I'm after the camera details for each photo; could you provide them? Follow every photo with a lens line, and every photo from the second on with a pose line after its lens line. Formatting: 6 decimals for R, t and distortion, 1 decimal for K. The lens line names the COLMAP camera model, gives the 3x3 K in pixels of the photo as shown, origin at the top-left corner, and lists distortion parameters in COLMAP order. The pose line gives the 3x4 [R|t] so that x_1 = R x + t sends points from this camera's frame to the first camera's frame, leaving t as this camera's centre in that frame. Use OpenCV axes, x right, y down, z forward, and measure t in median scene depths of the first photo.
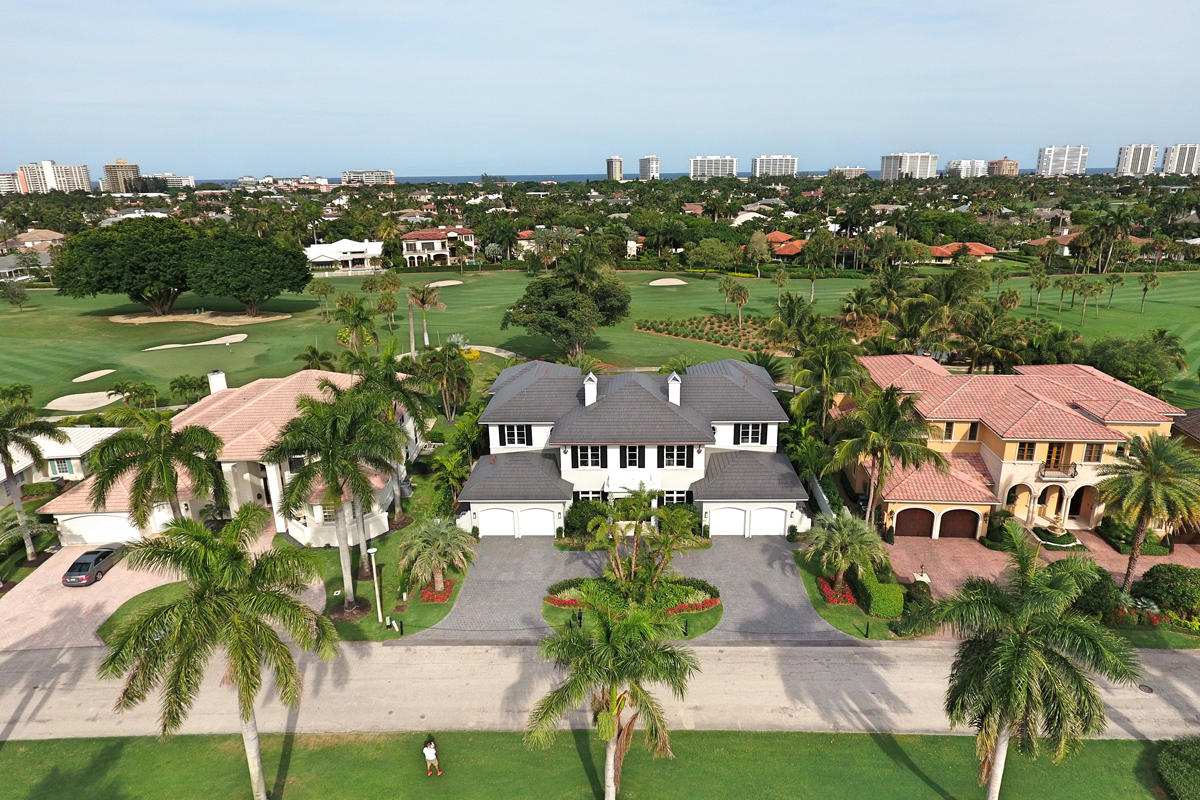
lens RADIAL K [[697.5, 0, 626.5], [0, 697.5, 397.7], [0, 0, 1]] dist [0.001105, 0.000494]
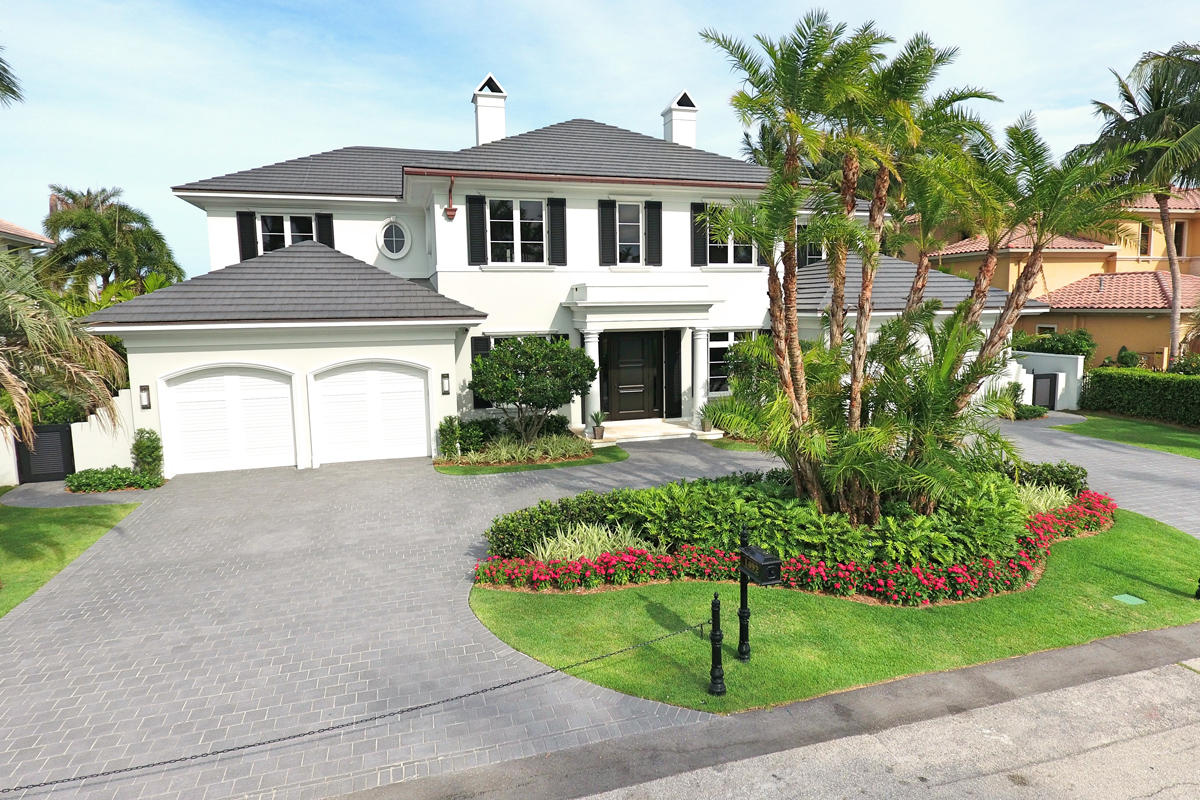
lens RADIAL K [[697.5, 0, 626.5], [0, 697.5, 397.7], [0, 0, 1]] dist [0.001105, 0.000494]
pose [[0.945699, -0.040044, 0.322568, -0.120113], [0.095904, 0.982579, -0.159191, 0.233076], [-0.310574, 0.181482, 0.933064, 0.660214]]
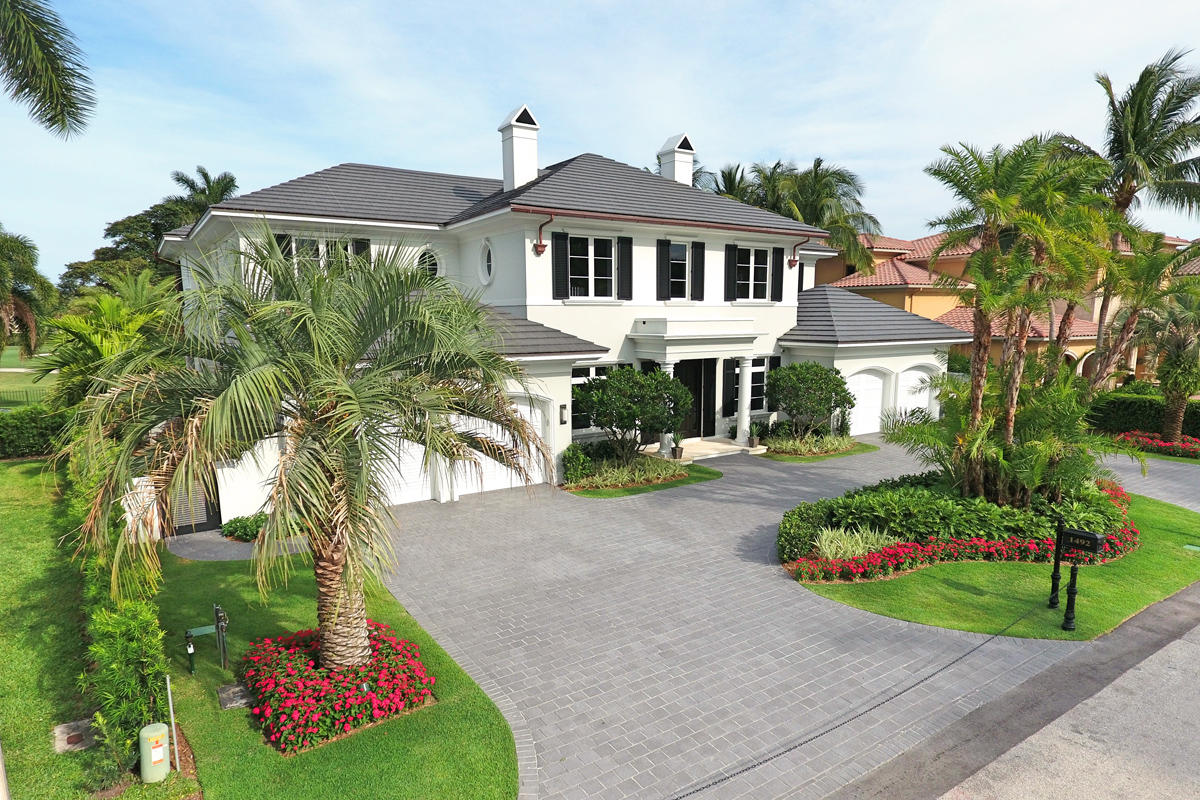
lens RADIAL K [[666.2, 0, 604.1], [0, 666.2, 458.0], [0, 0, 1]] dist [0.000627, 0.000436]
pose [[0.824613, -0.105944, 0.555688, -0.263428], [0.169849, 0.983353, -0.064567, 0.212866], [-0.539597, 0.147625, 0.828880, 0.708648]]
